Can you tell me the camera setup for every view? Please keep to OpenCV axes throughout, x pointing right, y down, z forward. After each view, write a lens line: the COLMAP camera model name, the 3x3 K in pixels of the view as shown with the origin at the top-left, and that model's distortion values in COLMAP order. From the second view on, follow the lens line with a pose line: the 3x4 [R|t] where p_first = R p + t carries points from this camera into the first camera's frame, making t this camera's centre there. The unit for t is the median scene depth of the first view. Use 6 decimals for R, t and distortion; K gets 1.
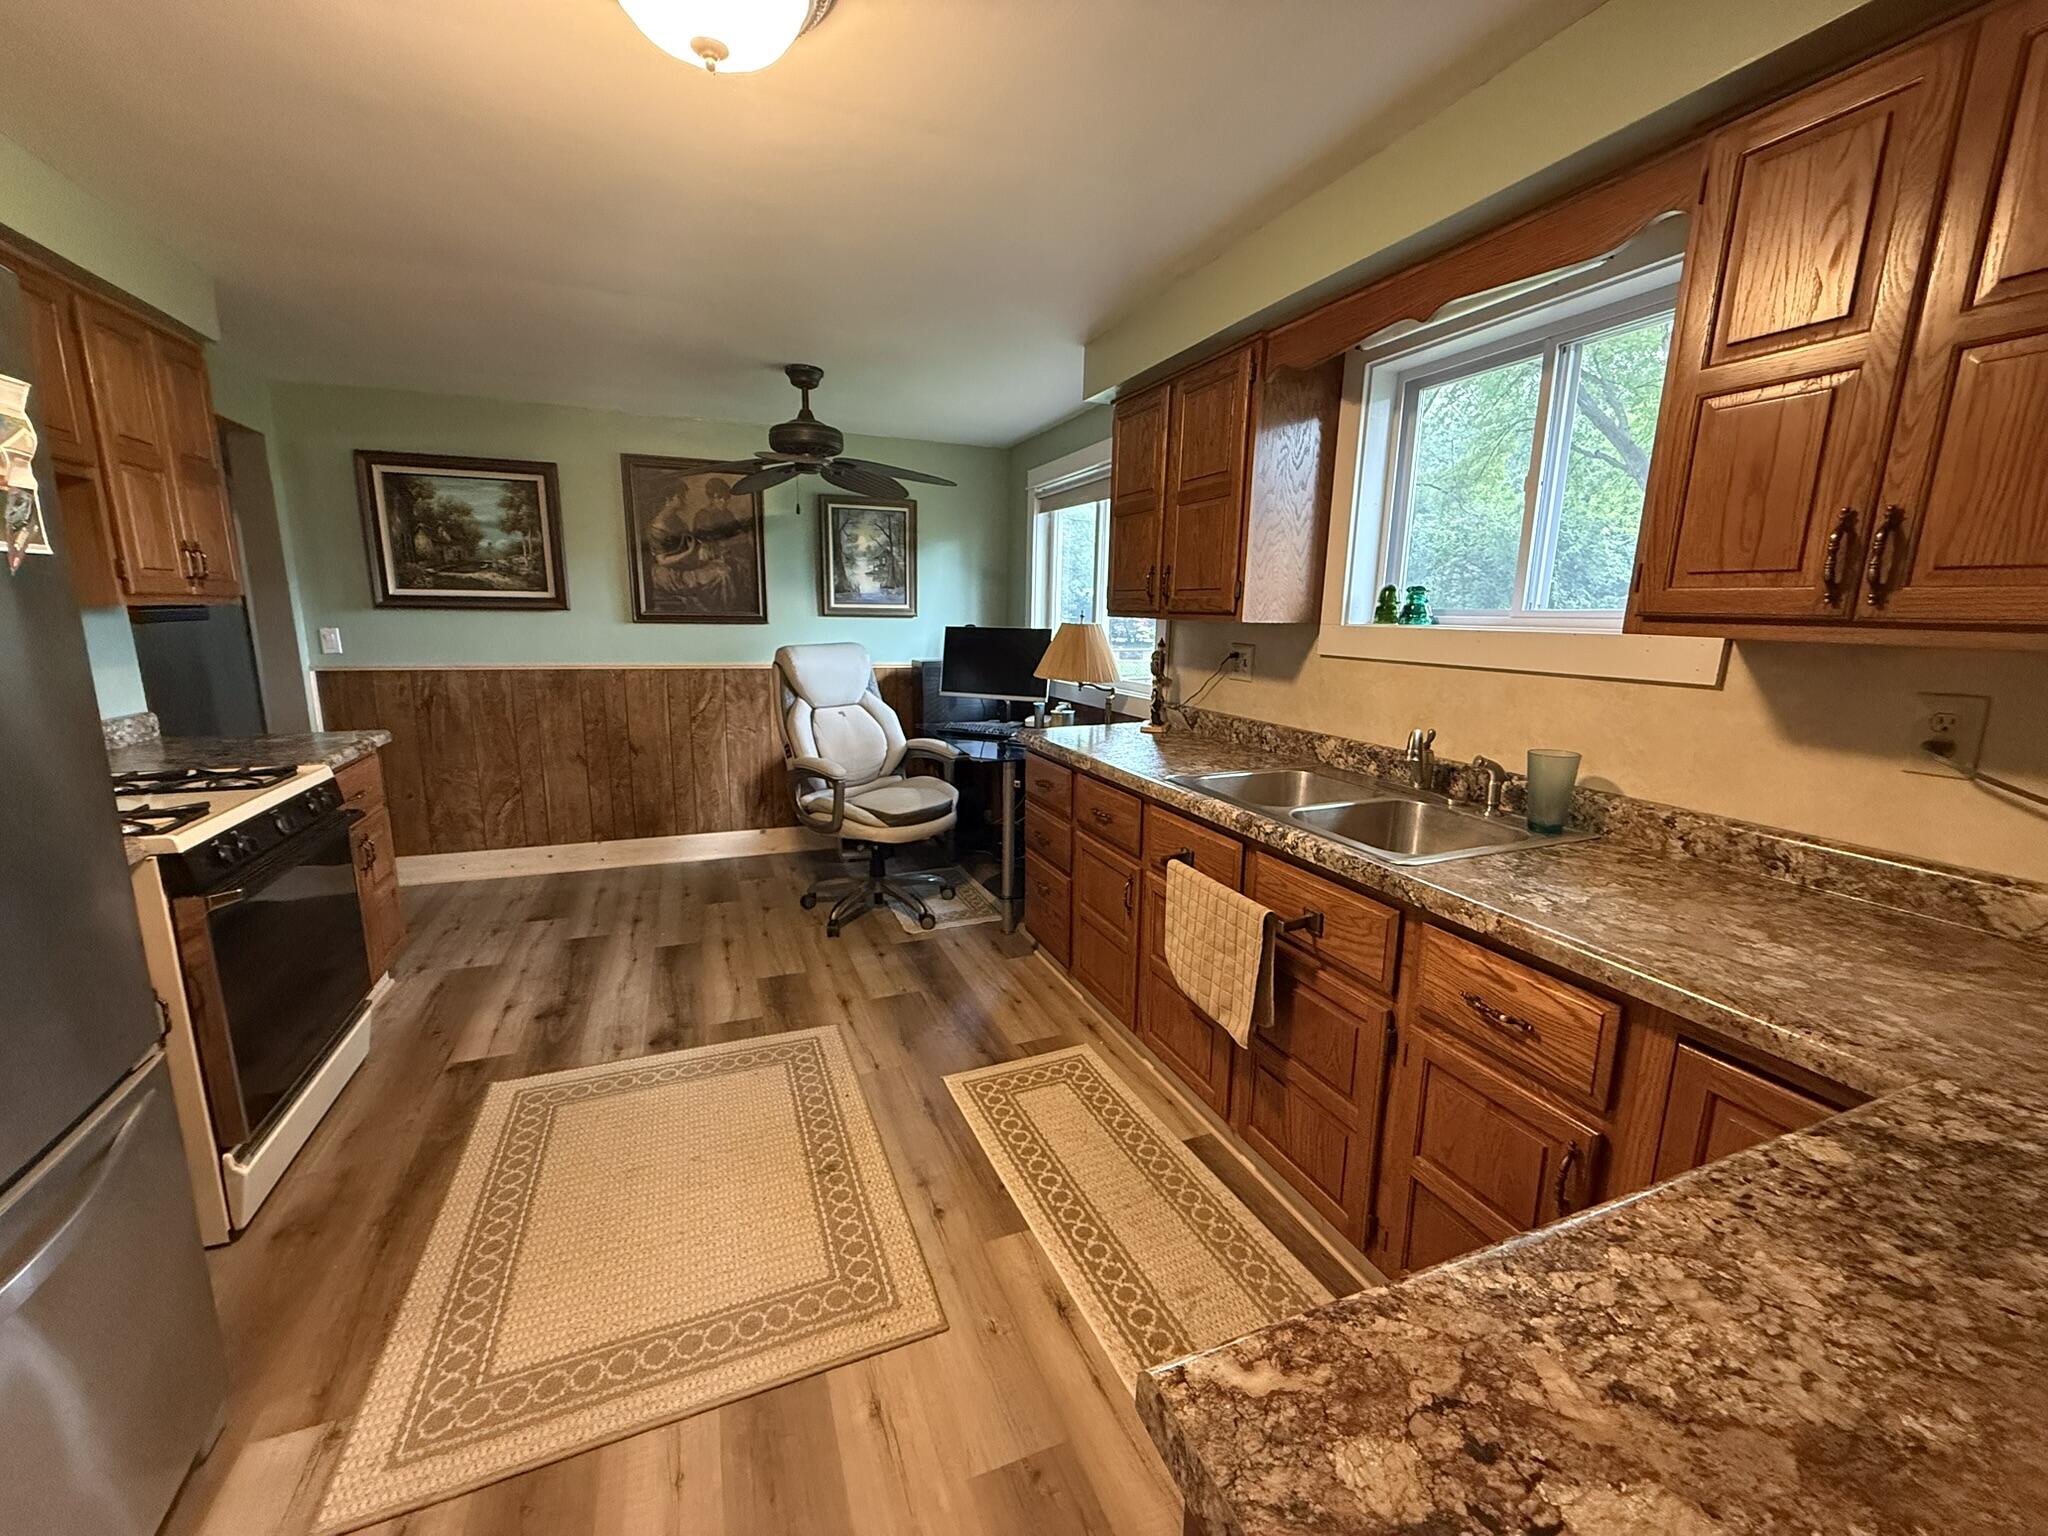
lens RADIAL K [[806.9, 0, 1024.0], [0, 806.9, 768.0], [0, 0, 1]] dist [0.001131, -0.000130]
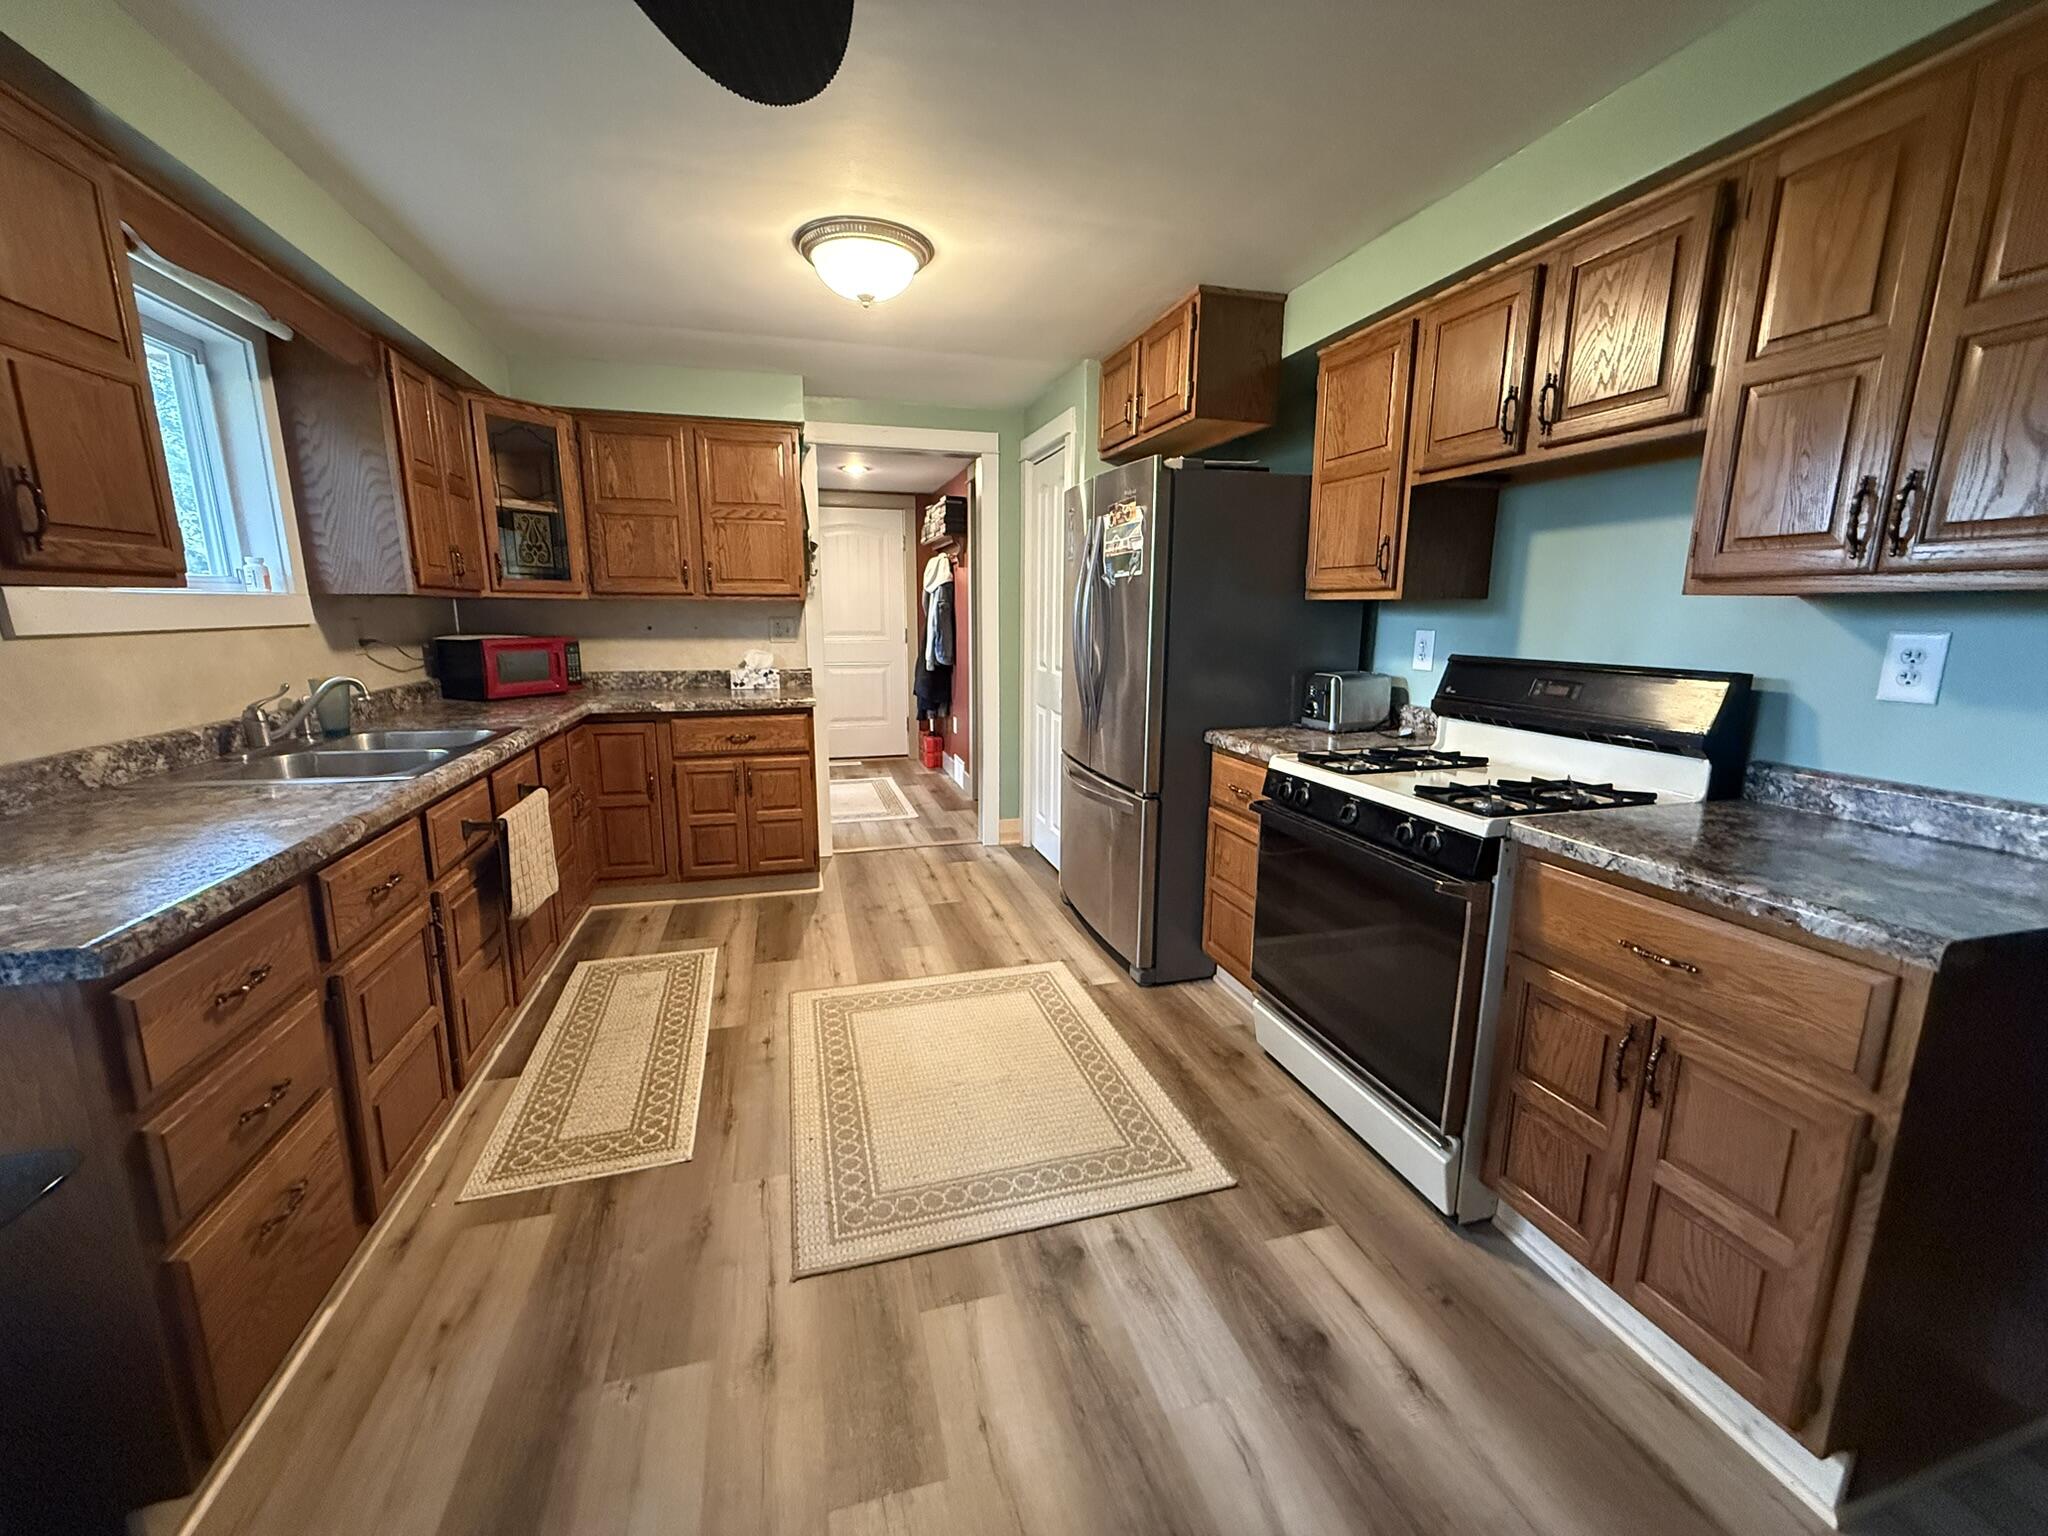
lens RADIAL K [[806.9, 0, 1024.0], [0, 806.9, 768.0], [0, 0, 1]] dist [0.001131, -0.000130]
pose [[-0.994099, -0.039602, 0.100989, -0.537322], [0.001790, 0.924860, 0.380303, -0.311006], [-0.108462, 0.378239, -0.919332, 1.676328]]
